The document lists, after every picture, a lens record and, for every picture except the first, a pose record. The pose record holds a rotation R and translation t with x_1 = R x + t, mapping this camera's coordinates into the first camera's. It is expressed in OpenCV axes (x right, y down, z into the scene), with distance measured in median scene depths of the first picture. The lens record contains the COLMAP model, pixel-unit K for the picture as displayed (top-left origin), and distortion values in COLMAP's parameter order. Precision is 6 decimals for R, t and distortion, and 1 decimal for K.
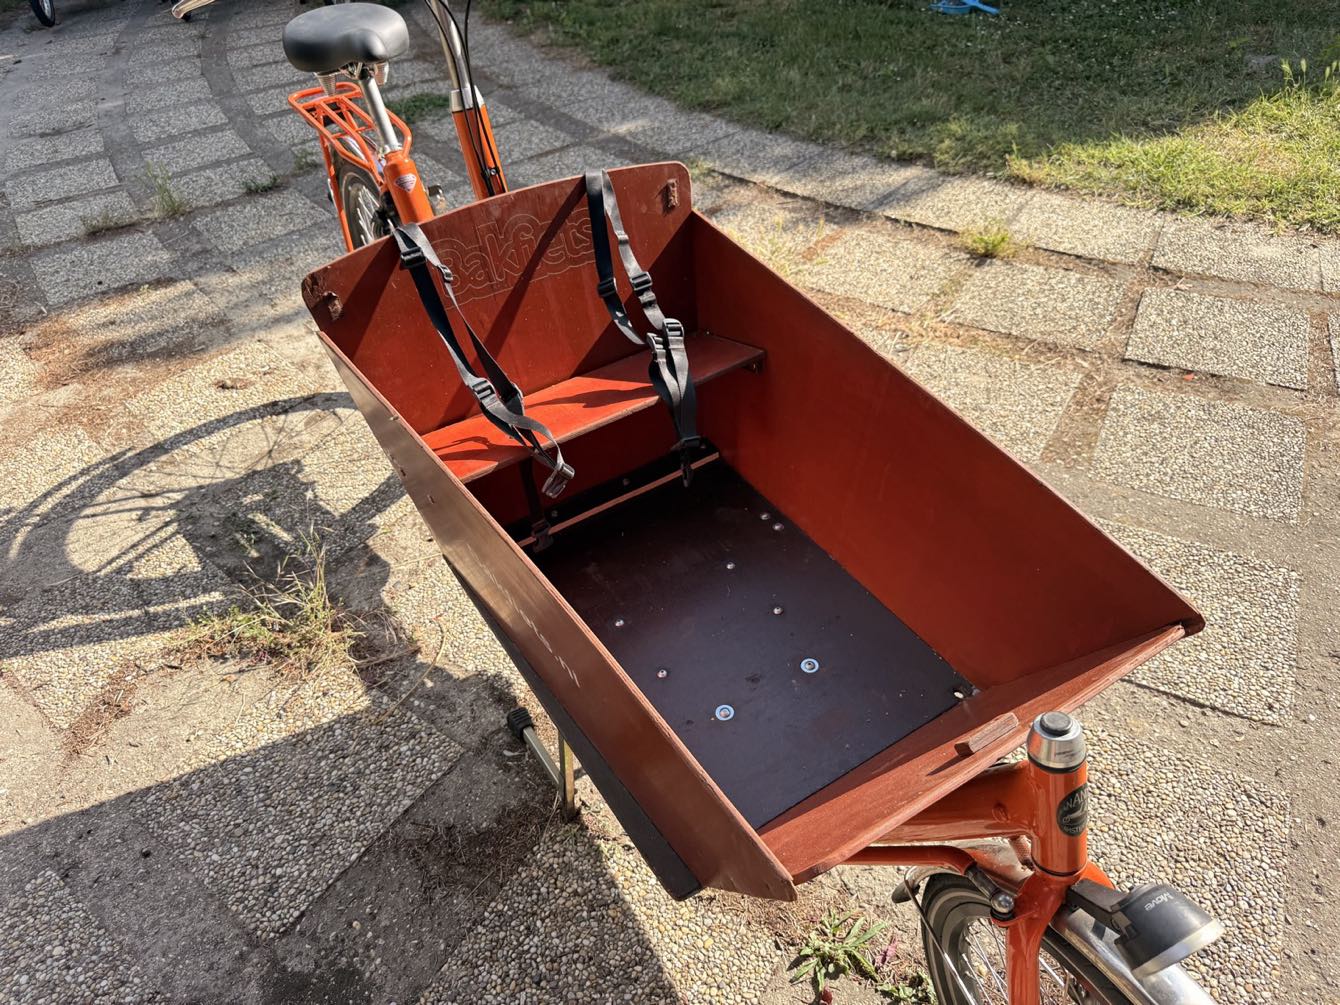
lens RADIAL K [[957.4, 0, 671.0], [0, 957.4, 503.2], [0, 0, 1]] dist [-0.002447, -0.004305]
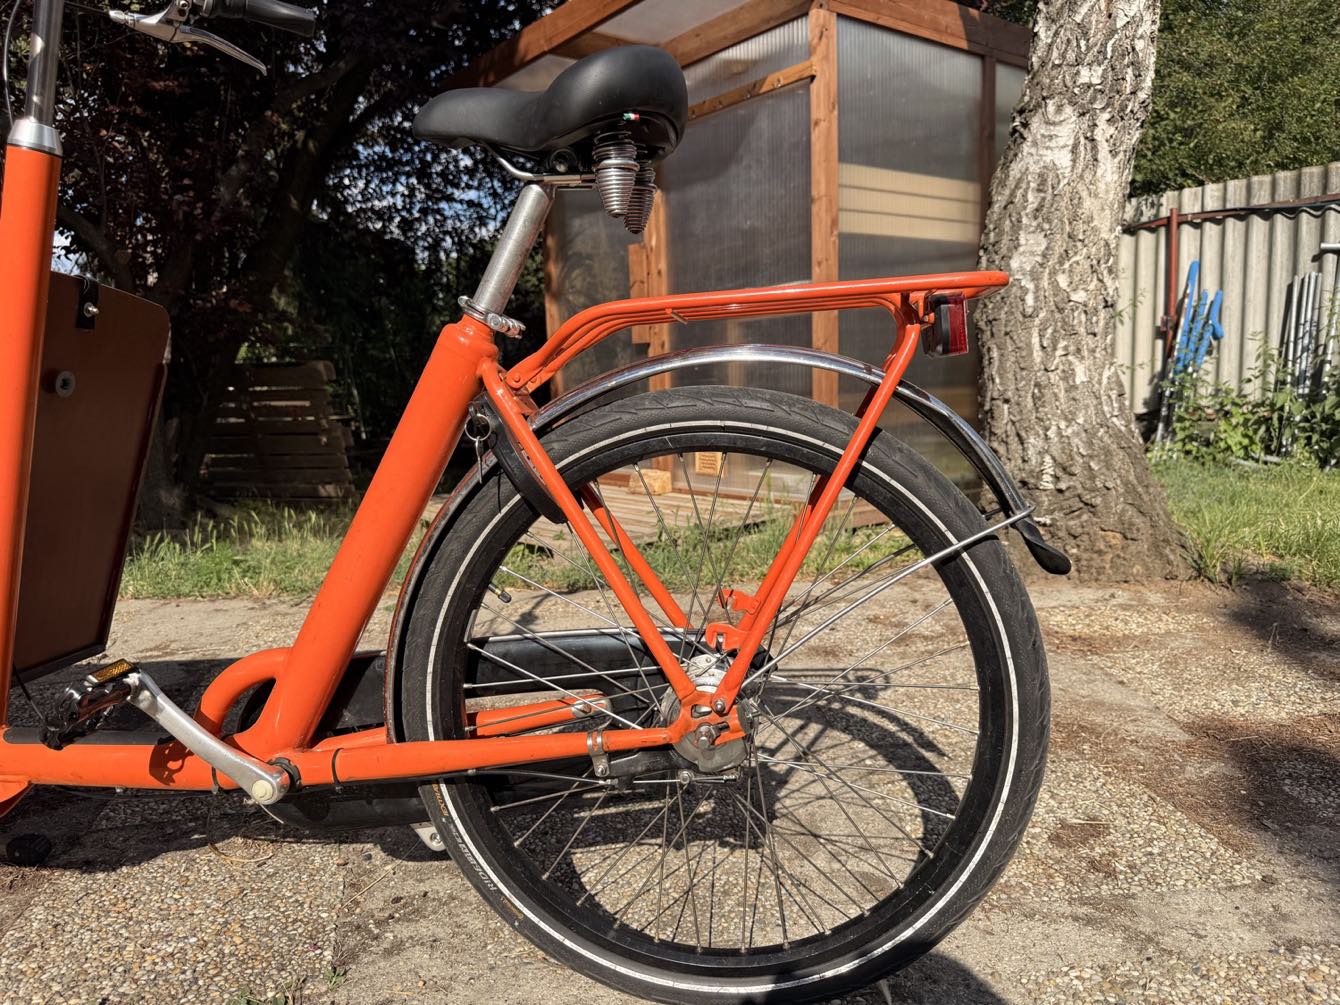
lens RADIAL K [[960.6, 0, 667.6], [0, 960.6, 502.0], [0, 0, 1]] dist [0.004141, -0.003747]
pose [[-0.631088, 0.181268, -0.754235, 0.048269], [-0.432648, 0.724782, 0.536197, -0.488164], [0.643851, 0.664706, -0.378976, 1.046227]]
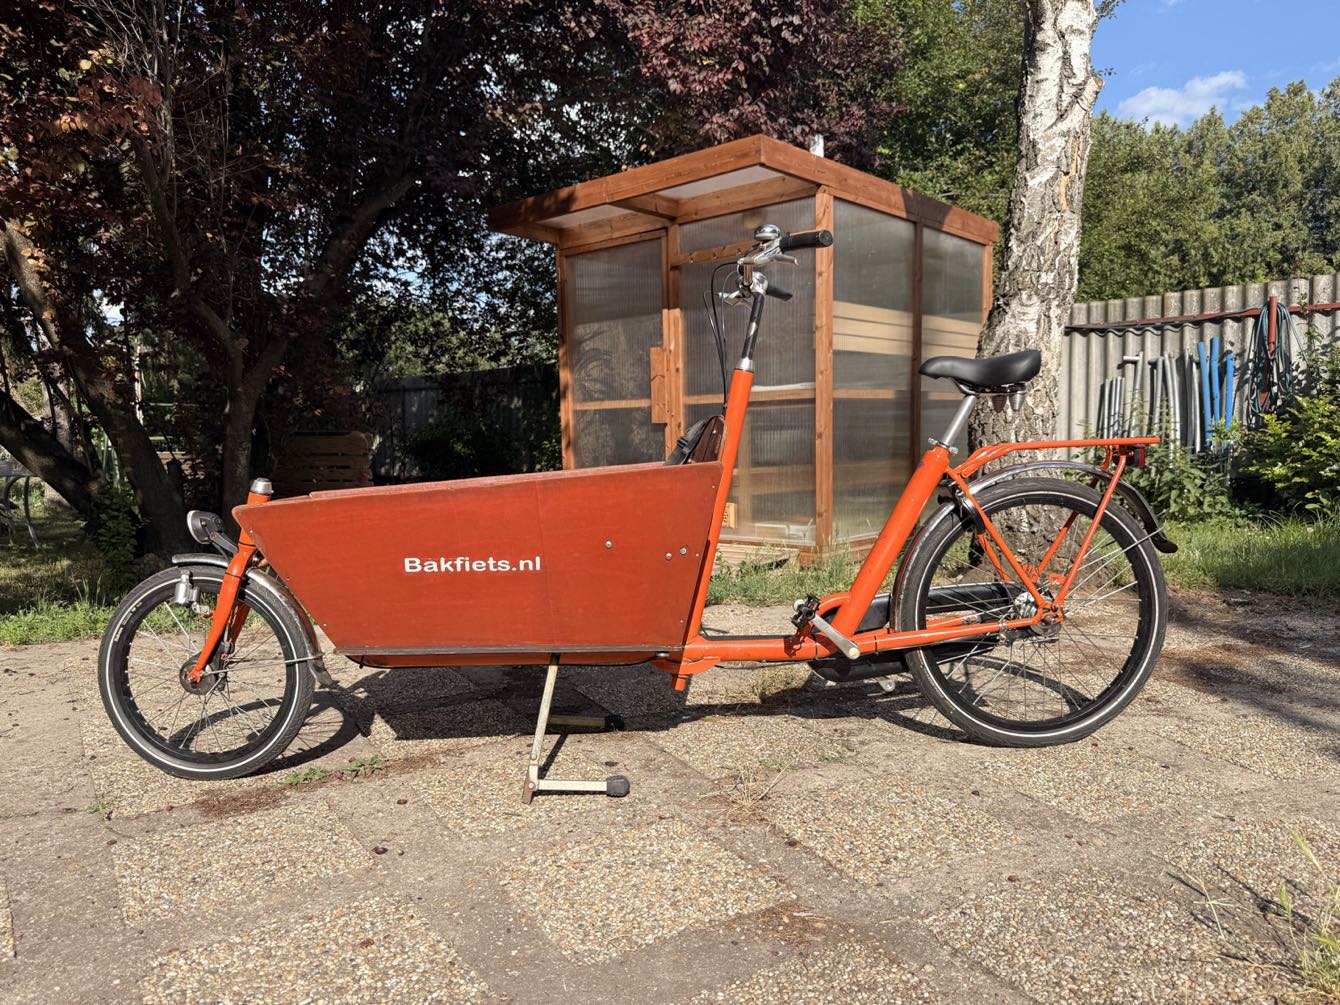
lens RADIAL K [[946.5, 0, 665.1], [0, 946.5, 505.3], [0, 0, 1]] dist [0.070239, -0.126990]
pose [[-0.475897, 0.135617, -0.868982, 0.767259], [-0.519471, 0.753939, 0.402151, -0.488403], [0.709698, 0.642794, -0.288349, 0.899332]]
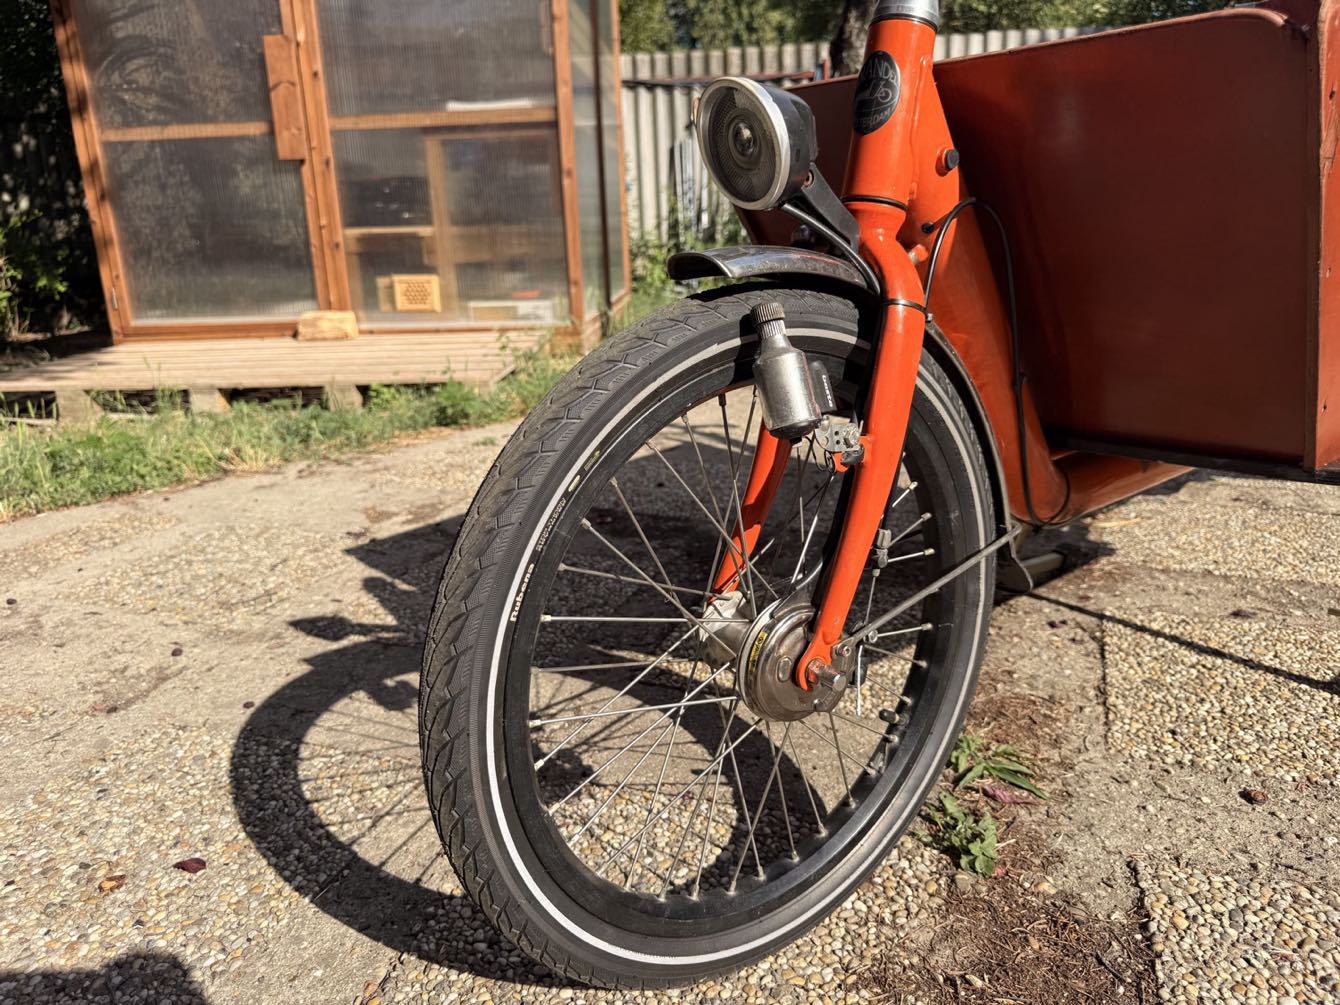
lens RADIAL K [[961.0, 0, 666.9], [0, 961.0, 509.2], [0, 0, 1]] dist [0.000578, -0.008810]
pose [[0.166552, 0.335868, -0.927067, 0.433680], [-0.607847, 0.775274, 0.171673, 0.191771], [0.776391, 0.534922, 0.333280, 0.264768]]
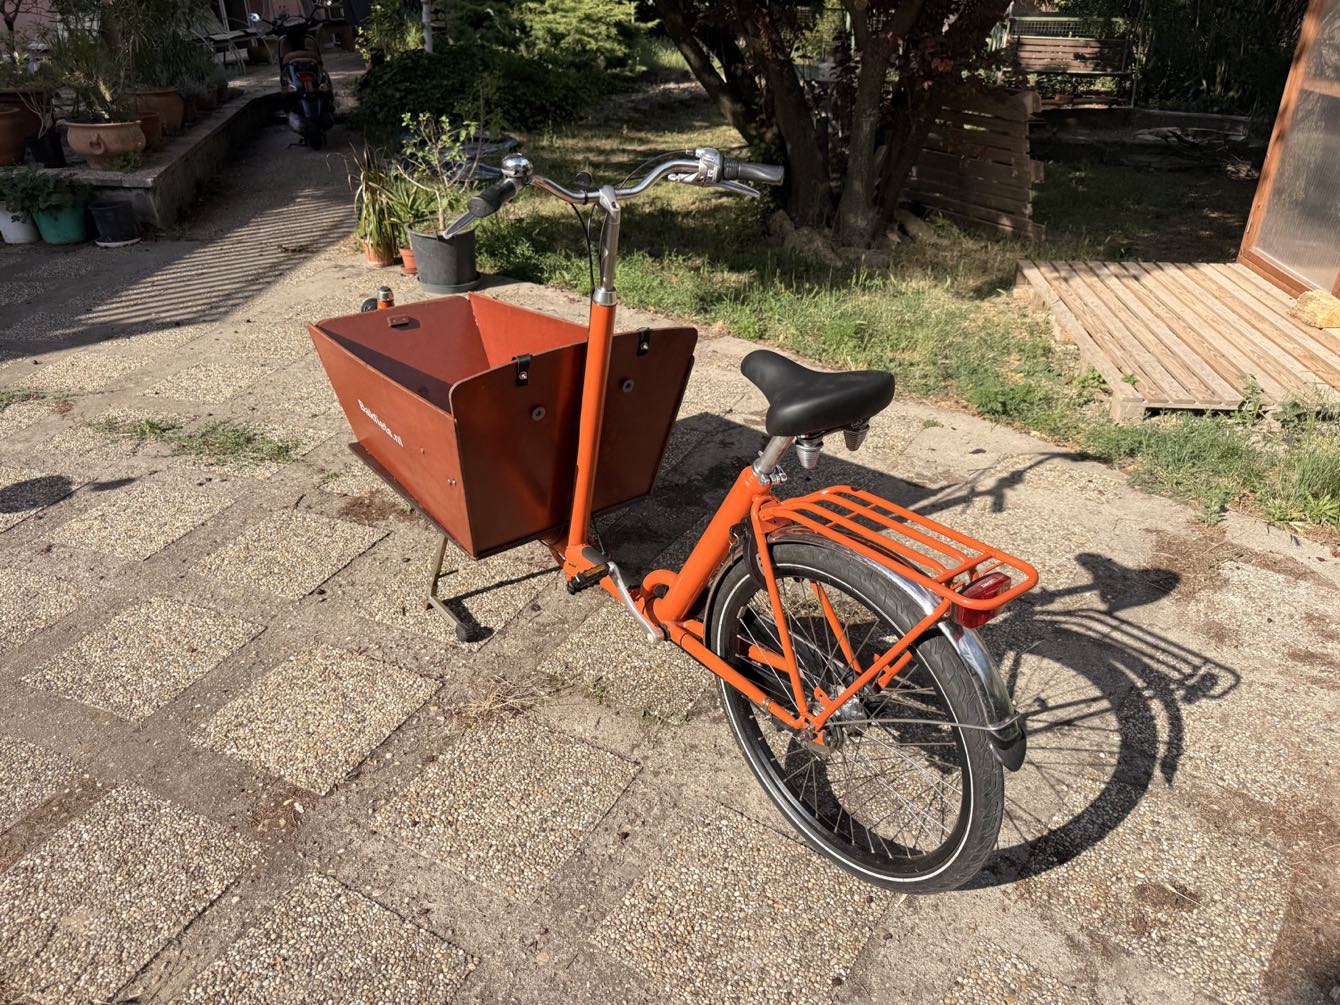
lens RADIAL K [[951.3, 0, 664.4], [0, 951.3, 508.9], [0, 0, 1]] dist [0.031455, -0.040920]
pose [[-0.991996, 0.110329, -0.061406, -0.107815], [-0.017606, 0.360705, 0.932514, -0.941026], [0.125032, 0.926131, -0.355876, 1.054149]]
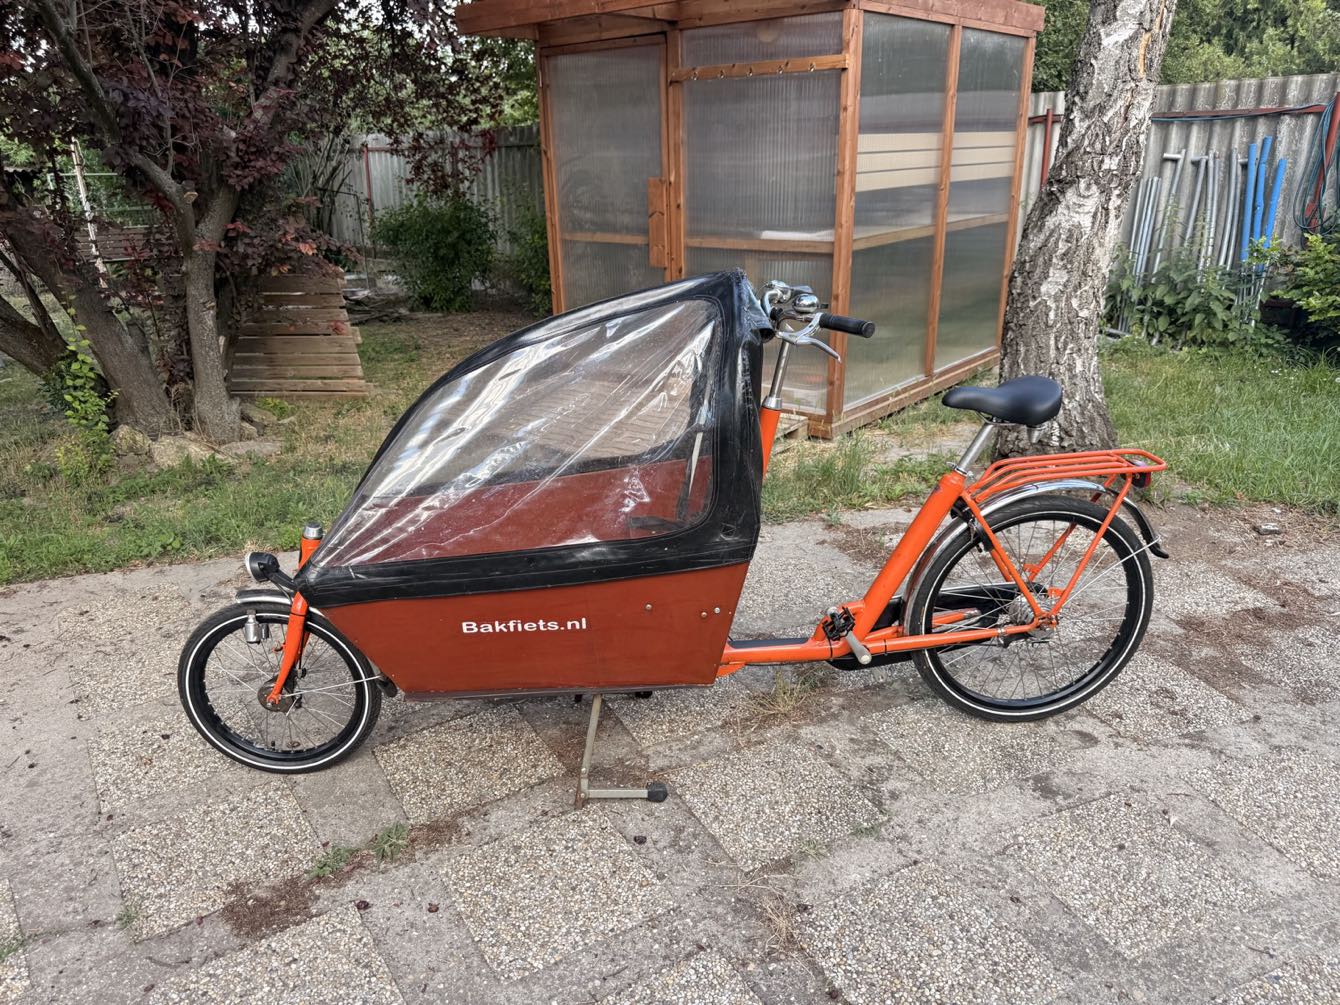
lens RADIAL K [[958.0, 0, 667.4], [0, 958.0, 507.4], [0, 0, 1]] dist [0.001075, -0.006236]
pose [[-0.458323, 0.379761, -0.803568, 0.619440], [-0.523239, 0.615549, 0.589339, -0.656538], [0.718444, 0.690565, -0.083415, 0.619185]]
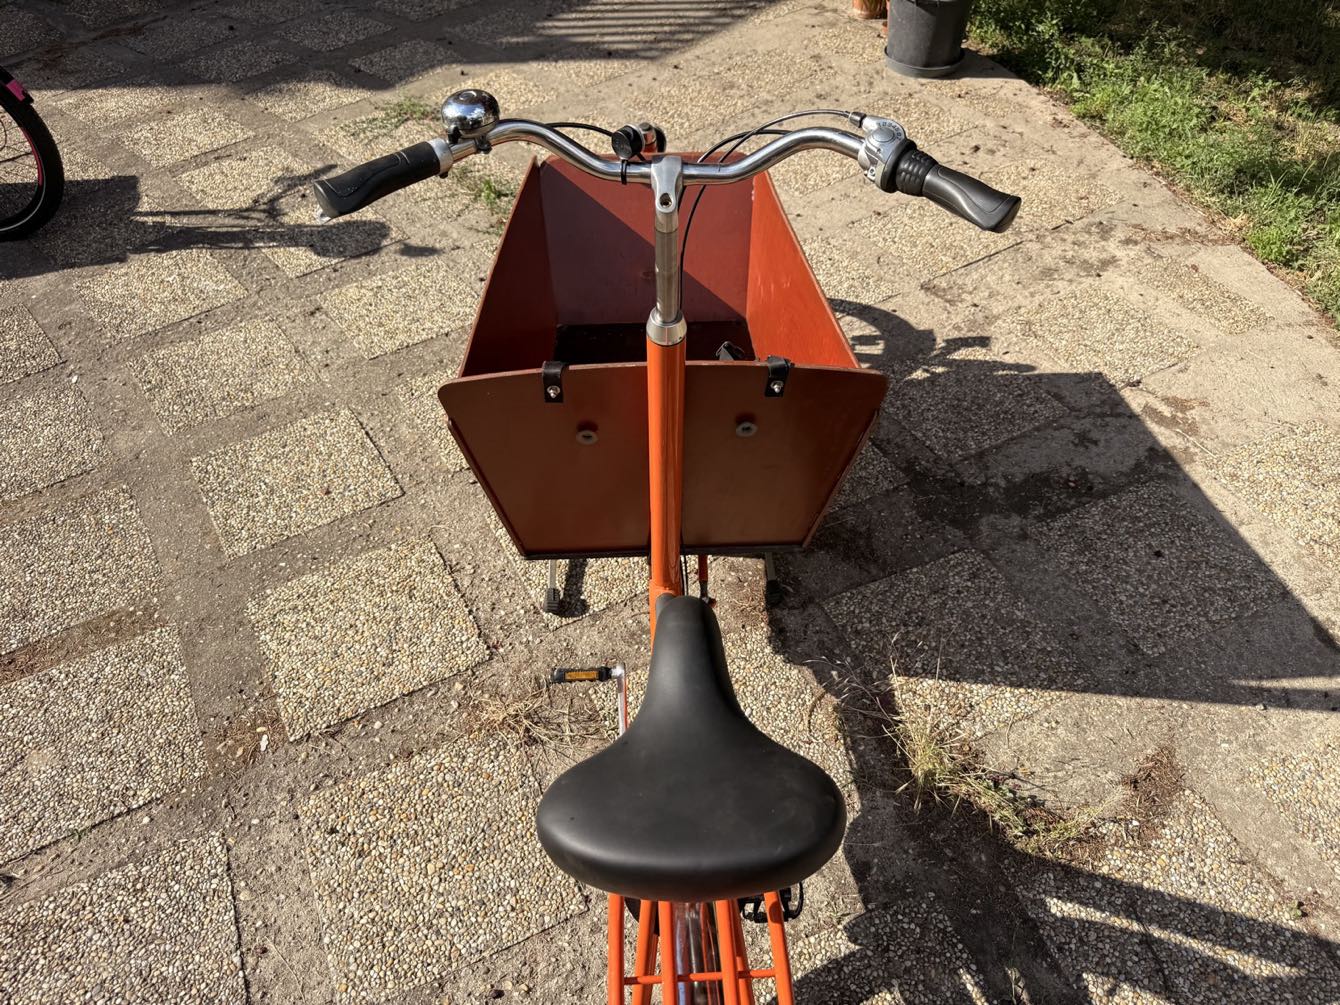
lens RADIAL K [[962.5, 0, 669.3], [0, 962.5, 503.8], [0, 0, 1]] dist [0.013455, -0.021273]
pose [[-0.868364, -0.293262, 0.399926, -0.354937], [0.363818, 0.171311, 0.915581, -0.690490], [-0.337017, 0.940558, -0.042067, 0.698225]]
